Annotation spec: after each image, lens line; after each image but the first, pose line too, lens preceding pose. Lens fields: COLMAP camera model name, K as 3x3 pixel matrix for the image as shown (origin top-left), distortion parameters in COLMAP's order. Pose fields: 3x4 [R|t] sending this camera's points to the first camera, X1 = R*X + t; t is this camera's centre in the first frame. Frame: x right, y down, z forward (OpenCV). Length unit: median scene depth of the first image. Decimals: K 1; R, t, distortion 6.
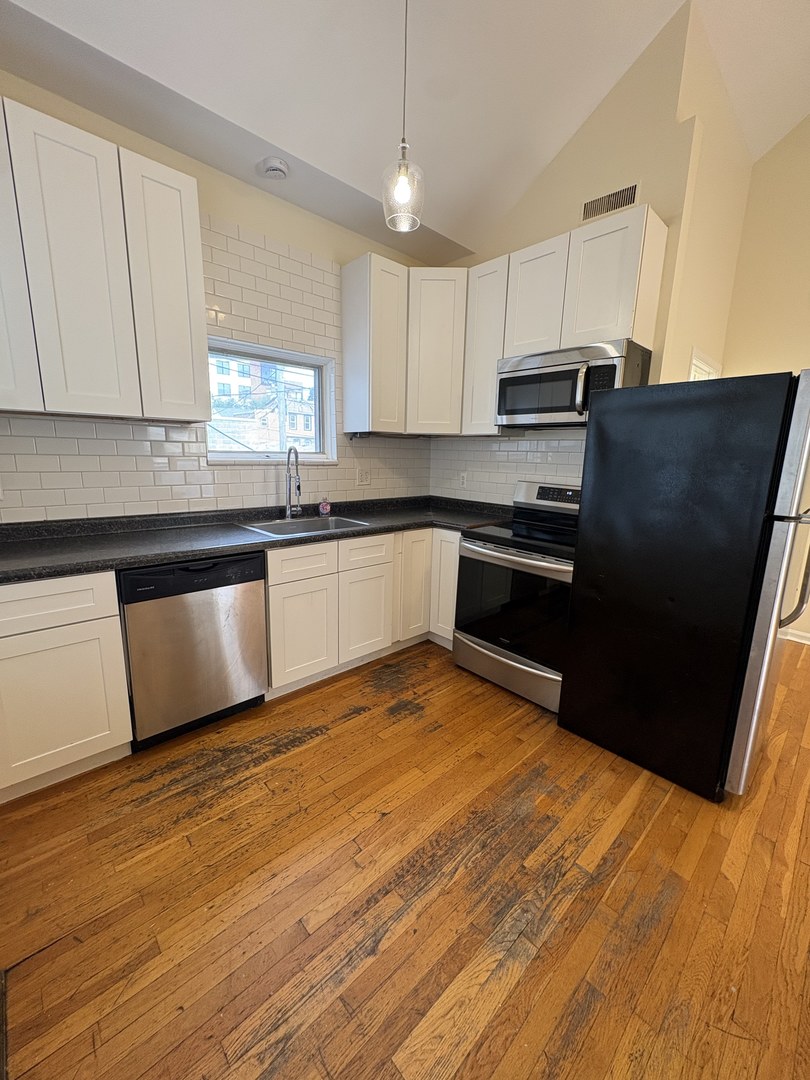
lens RADIAL K [[432.7, 0, 402.3], [0, 432.7, 539.6], [0, 0, 1]] dist [-0.000790, -0.000150]
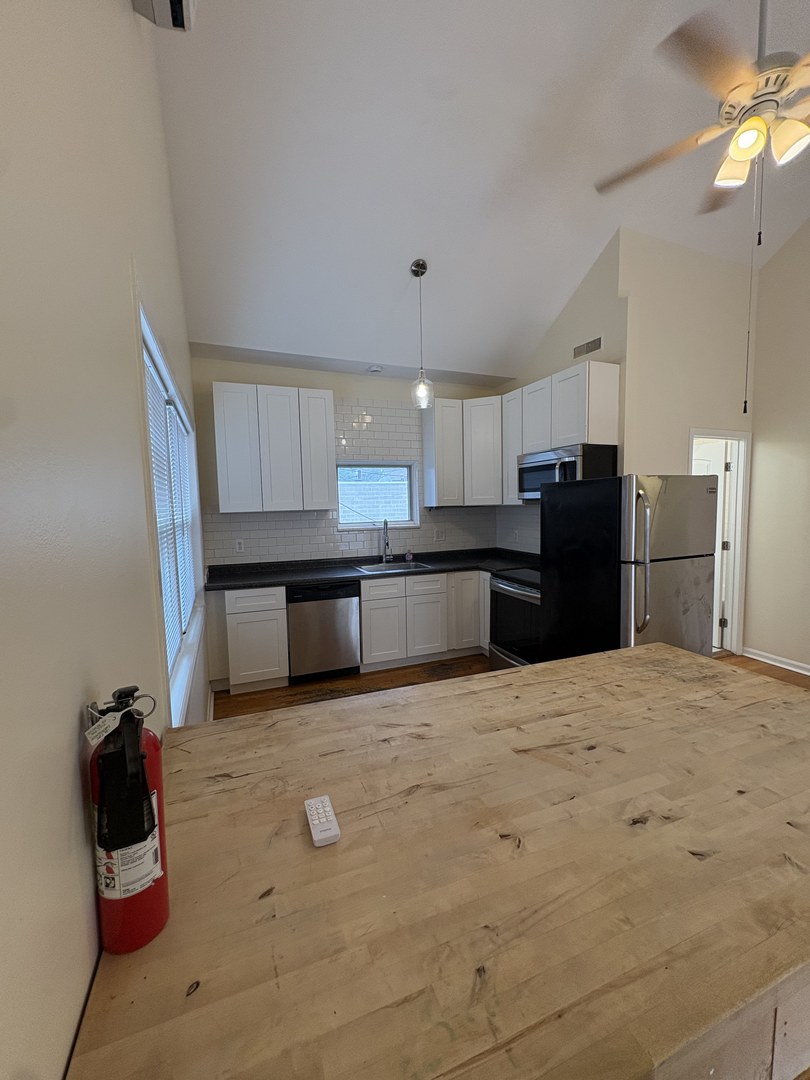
lens RADIAL K [[432.7, 0, 402.2], [0, 432.7, 539.2], [0, 0, 1]] dist [-0.000790, -0.000150]
pose [[0.931484, -0.013580, -0.363530, 0.381077], [-0.028823, 0.993407, -0.110962, 0.038754], [0.362640, 0.113837, 0.924951, -0.459350]]
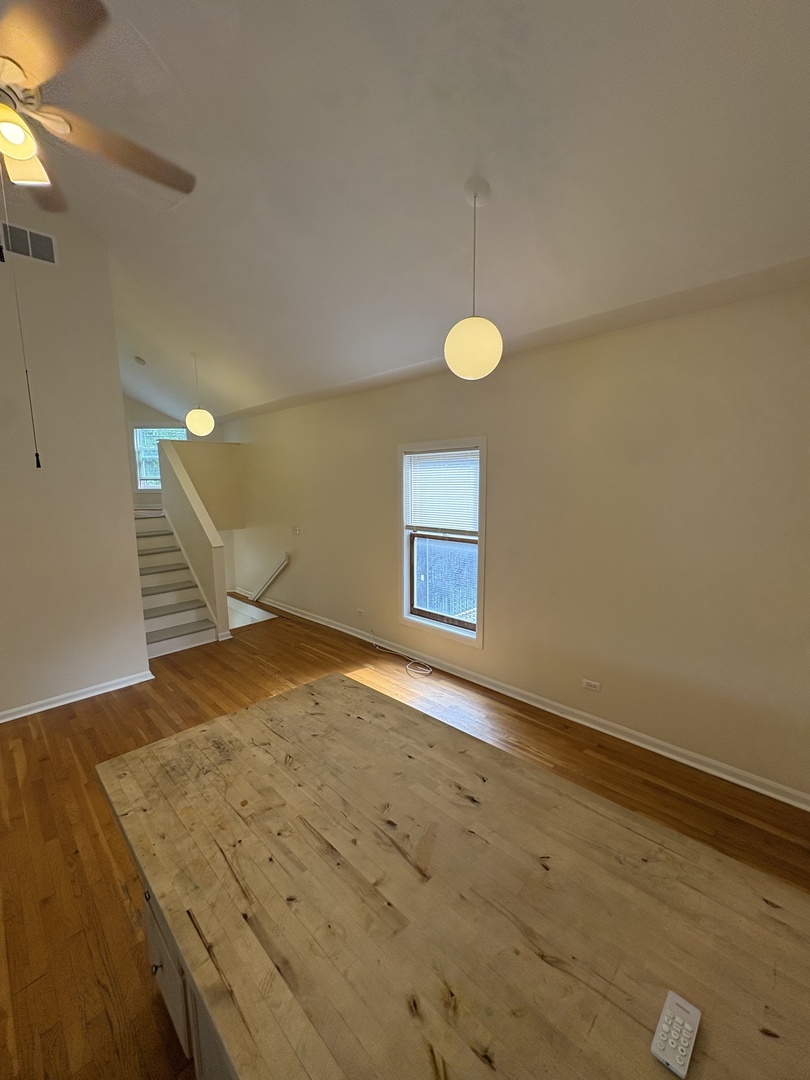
lens RADIAL K [[432.7, 0, 401.4], [0, 432.7, 540.3], [0, 0, 1]] dist [-0.000790, -0.000150]
pose [[-0.041620, -0.163869, 0.985604, -0.538396], [0.211281, 0.962707, 0.168984, -0.471885], [-0.976539, 0.215272, -0.005445, 0.494720]]
